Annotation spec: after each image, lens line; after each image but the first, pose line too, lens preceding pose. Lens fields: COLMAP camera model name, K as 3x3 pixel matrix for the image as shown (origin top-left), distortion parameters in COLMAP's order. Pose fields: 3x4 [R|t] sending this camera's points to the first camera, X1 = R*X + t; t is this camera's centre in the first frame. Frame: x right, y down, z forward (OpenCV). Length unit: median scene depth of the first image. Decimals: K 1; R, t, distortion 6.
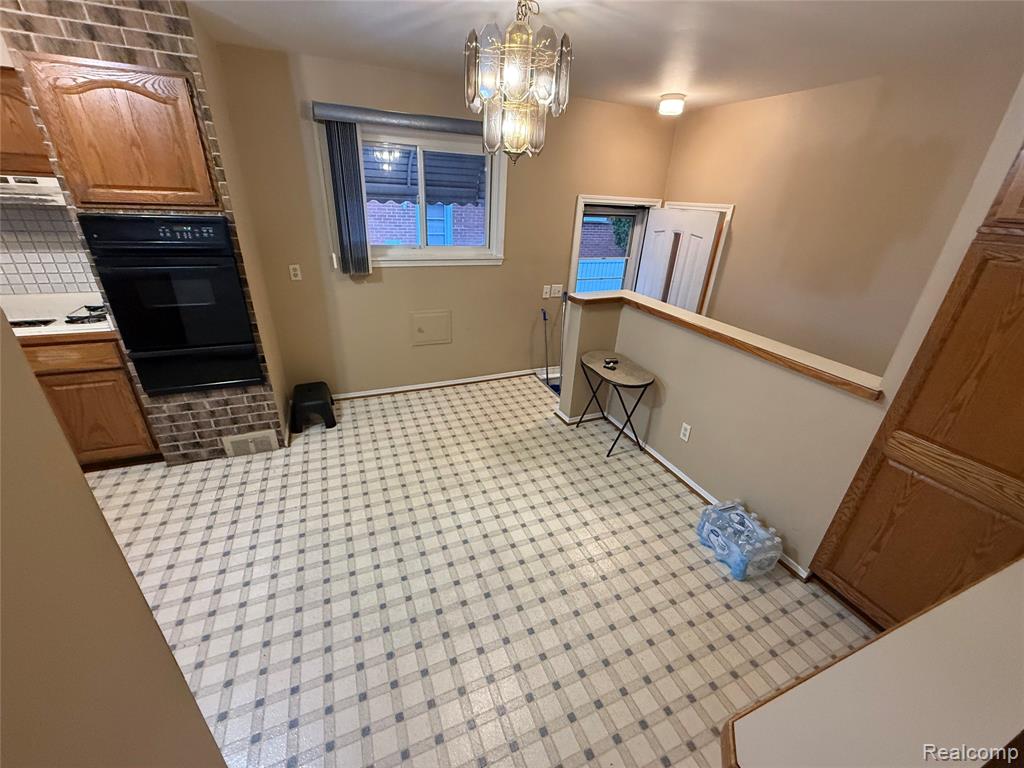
lens RADIAL K [[407.0, 0, 509.6], [0, 407.0, 384.9], [0, 0, 1]] dist [0.000500, 0.000000]
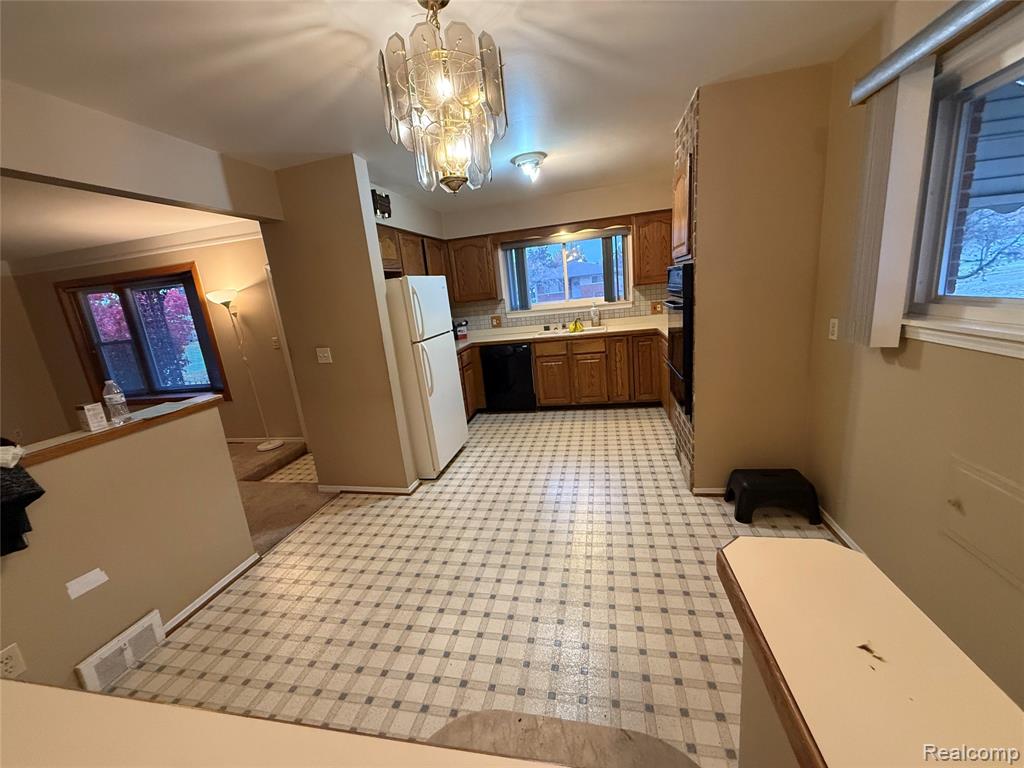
lens RADIAL K [[407.0, 0, 511.4], [0, 407.0, 384.7], [0, 0, 1]] dist [0.000500, 0.000000]
pose [[-0.575408, 0.196473, -0.793917, 0.501747], [-0.279851, 0.864824, 0.416849, -0.429057], [0.768498, 0.462036, -0.442643, 1.197618]]
